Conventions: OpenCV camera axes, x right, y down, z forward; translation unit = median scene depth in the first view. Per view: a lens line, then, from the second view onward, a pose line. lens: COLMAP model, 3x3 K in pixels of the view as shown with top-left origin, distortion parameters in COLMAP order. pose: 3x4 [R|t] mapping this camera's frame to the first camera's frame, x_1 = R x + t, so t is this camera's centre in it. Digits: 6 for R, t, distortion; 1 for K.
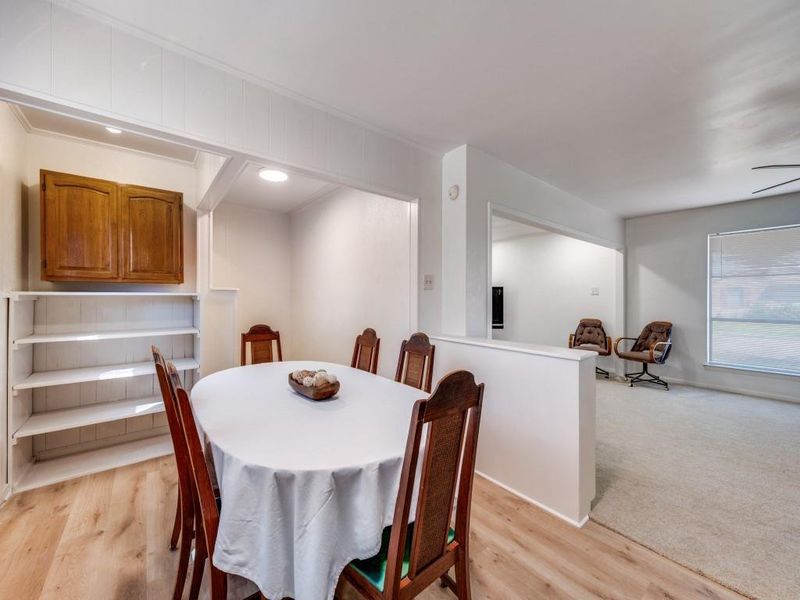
lens RADIAL K [[315.7, 0, 400.0], [0, 315.7, 300.0], [0, 0, 1]] dist [0.000914, 0.000436]
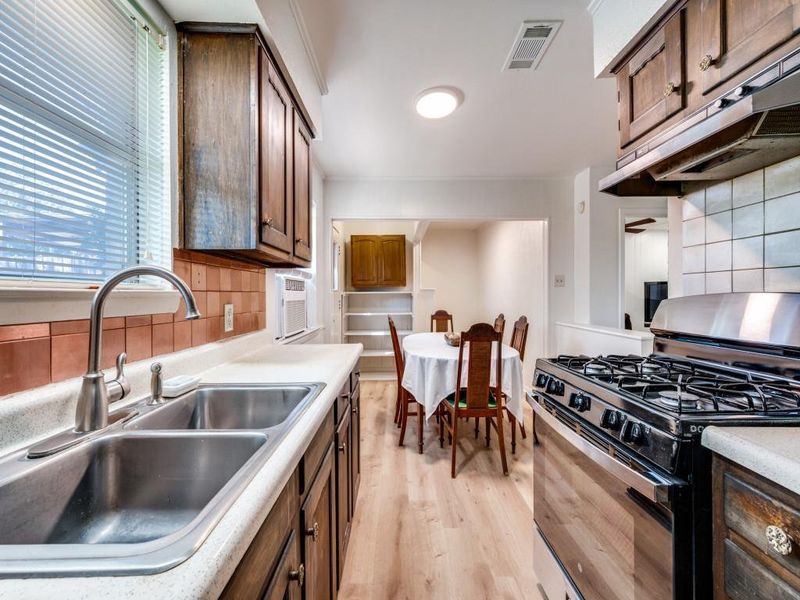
lens RADIAL K [[315.7, 0, 400.0], [0, 315.7, 300.0], [0, 0, 1]] dist [0.000914, 0.000436]
pose [[0.788813, 0.003462, -0.614623, 0.403458], [0.002968, 0.999951, 0.009441, 0.007617], [0.614626, -0.009271, 0.788765, -0.442861]]
